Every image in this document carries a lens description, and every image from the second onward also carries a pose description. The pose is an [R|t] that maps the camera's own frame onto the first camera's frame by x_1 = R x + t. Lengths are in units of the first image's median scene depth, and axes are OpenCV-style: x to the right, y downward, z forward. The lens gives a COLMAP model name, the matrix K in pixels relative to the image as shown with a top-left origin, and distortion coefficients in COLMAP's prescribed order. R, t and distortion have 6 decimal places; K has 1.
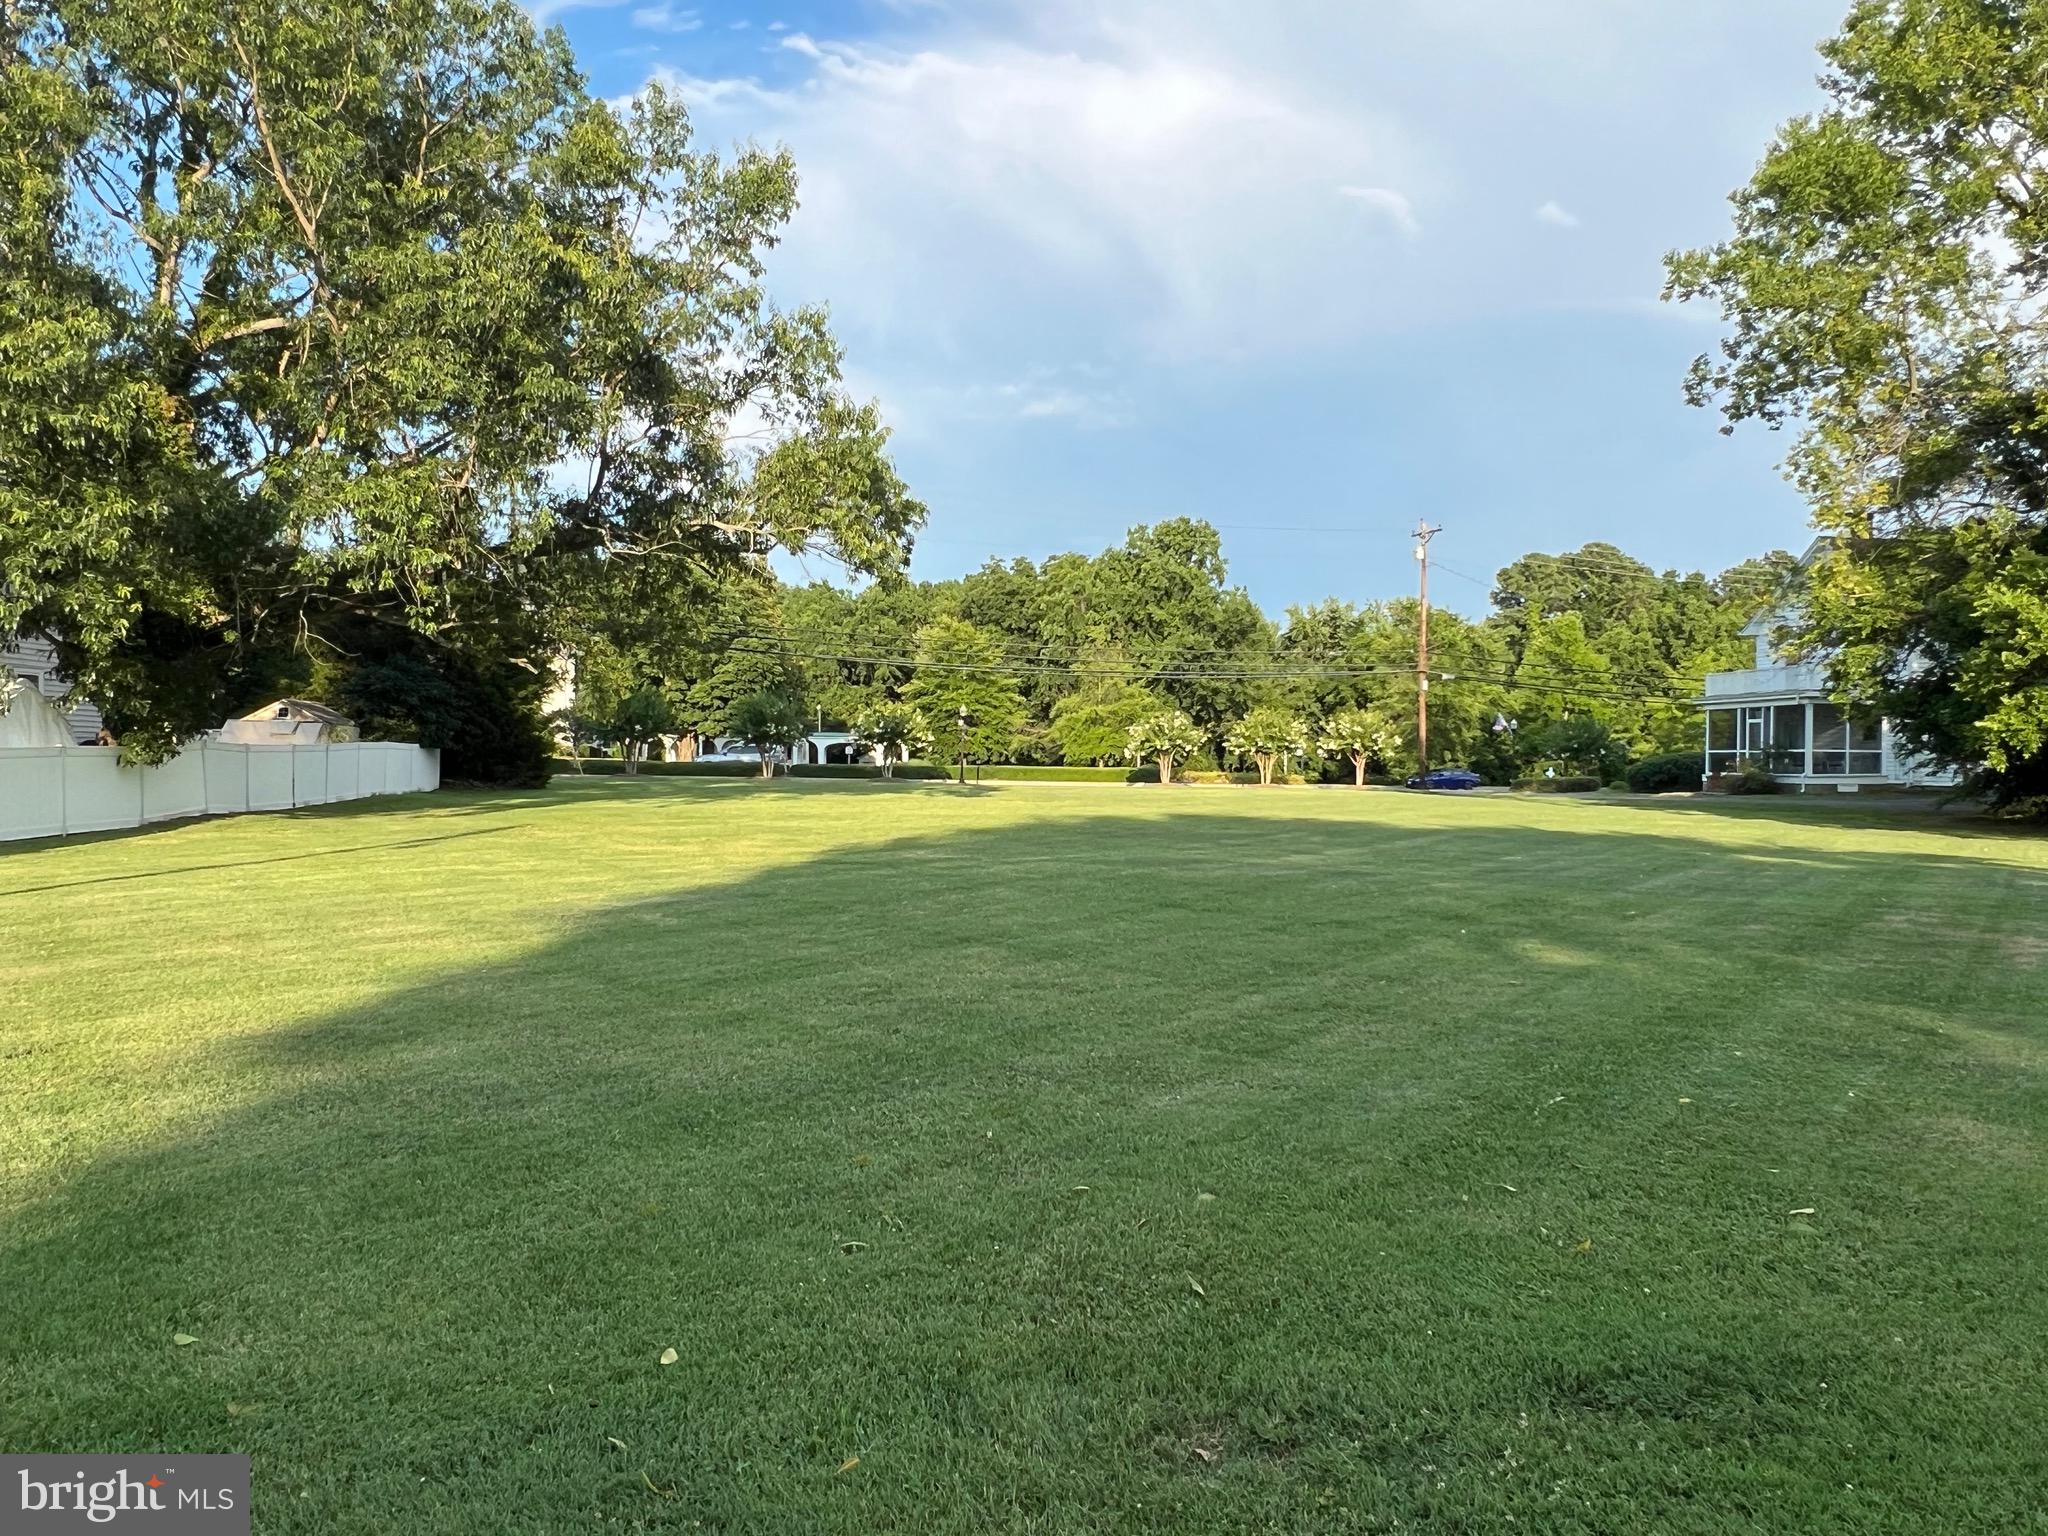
lens RADIAL K [[1509.7, 0, 1011.4], [0, 1509.7, 762.3], [0, 0, 1]] dist [-0.002794, -0.032455]
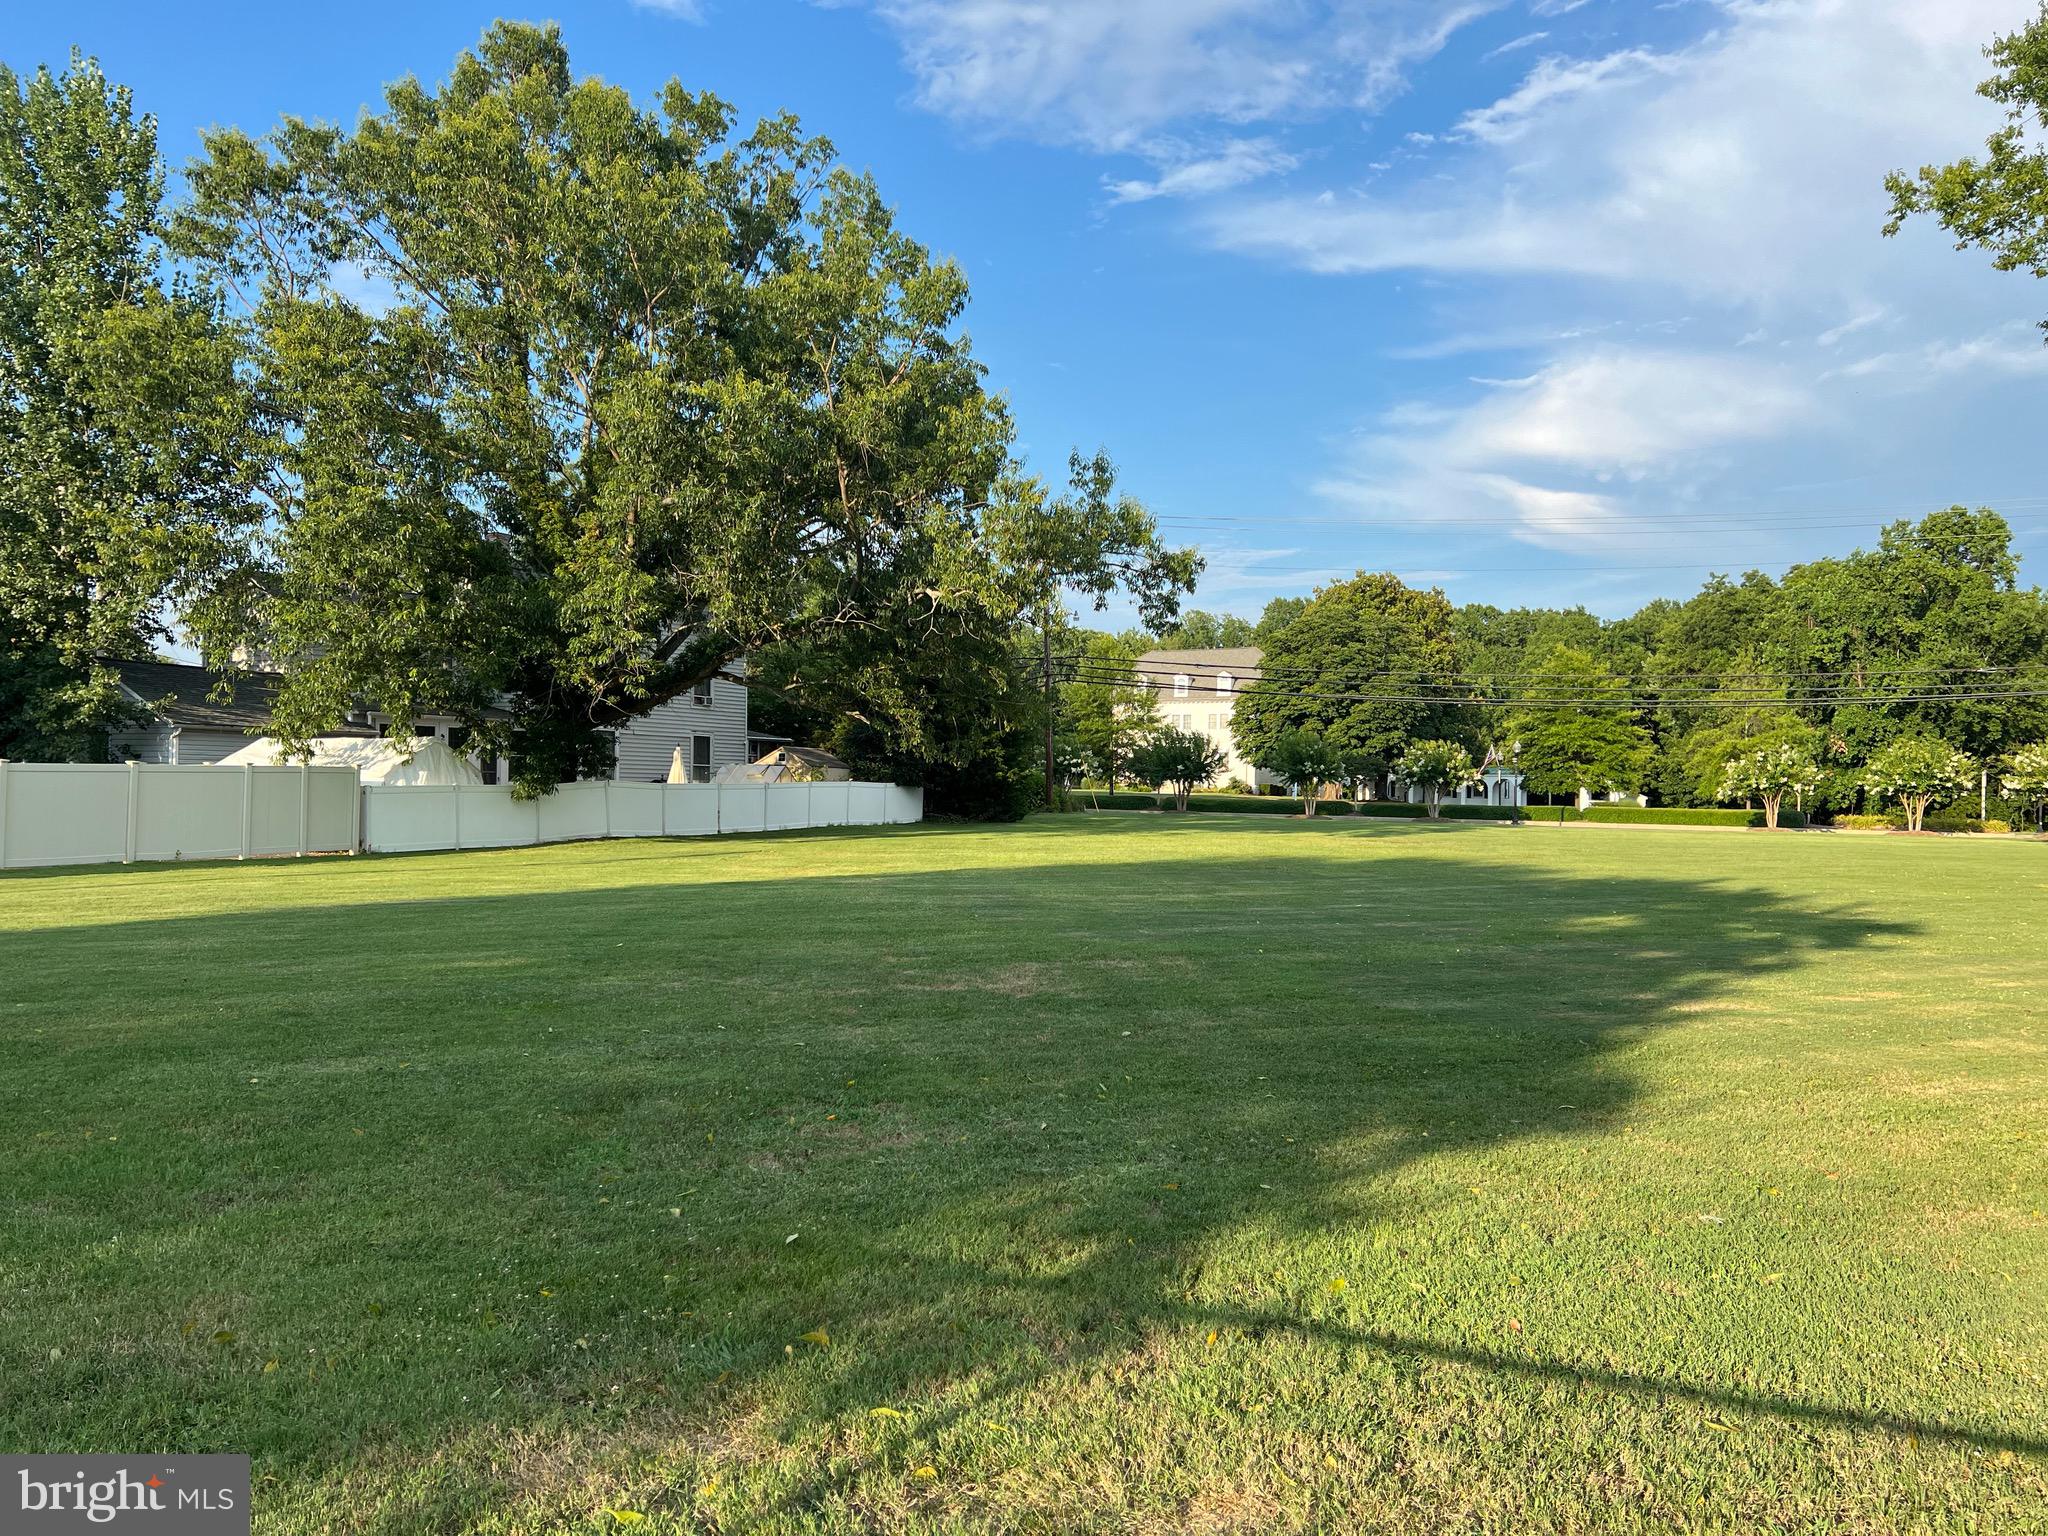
lens RADIAL K [[1530.7, 0, 1026.7], [0, 1530.7, 764.5], [0, 0, 1]] dist [0.076080, -0.087005]
pose [[0.854723, -0.006521, -0.519044, 0.180400], [-0.005838, 0.999737, -0.022173, -0.000132], [0.519052, 0.021982, 0.854460, 0.018488]]
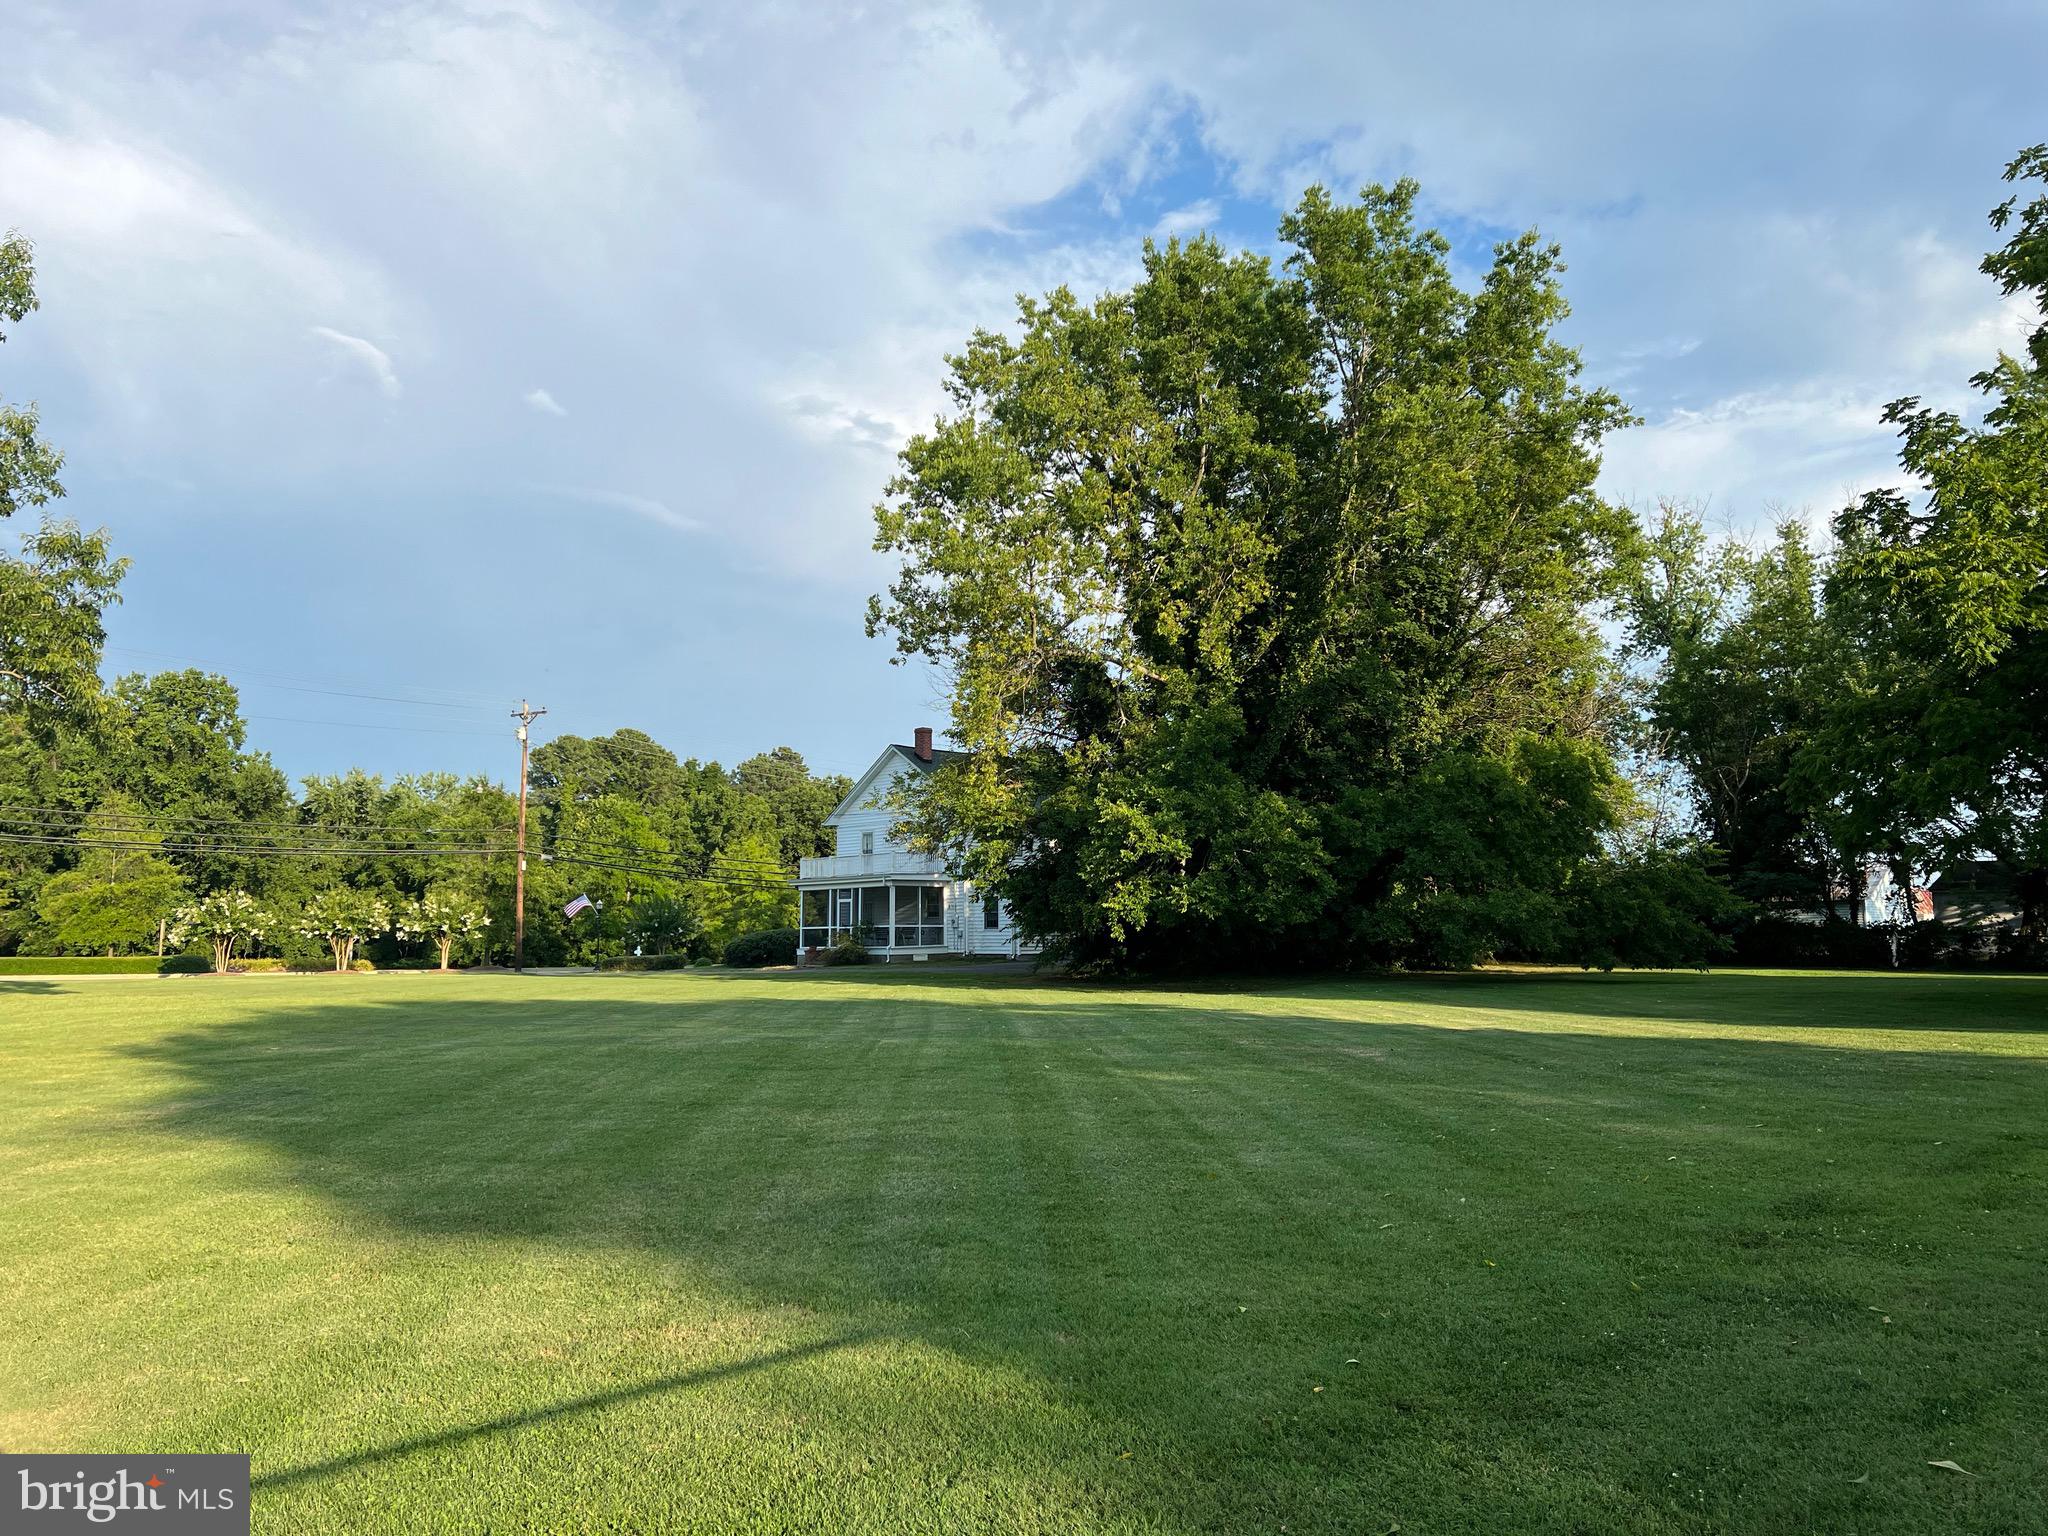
lens RADIAL K [[1530.7, 0, 1026.7], [0, 1530.7, 764.5], [0, 0, 1]] dist [0.076080, -0.087005]
pose [[0.791389, 0.055666, 0.608773, -0.075916], [0.014835, 0.993803, -0.110158, -0.000184], [-0.611133, 0.096209, 0.785659, -0.007380]]
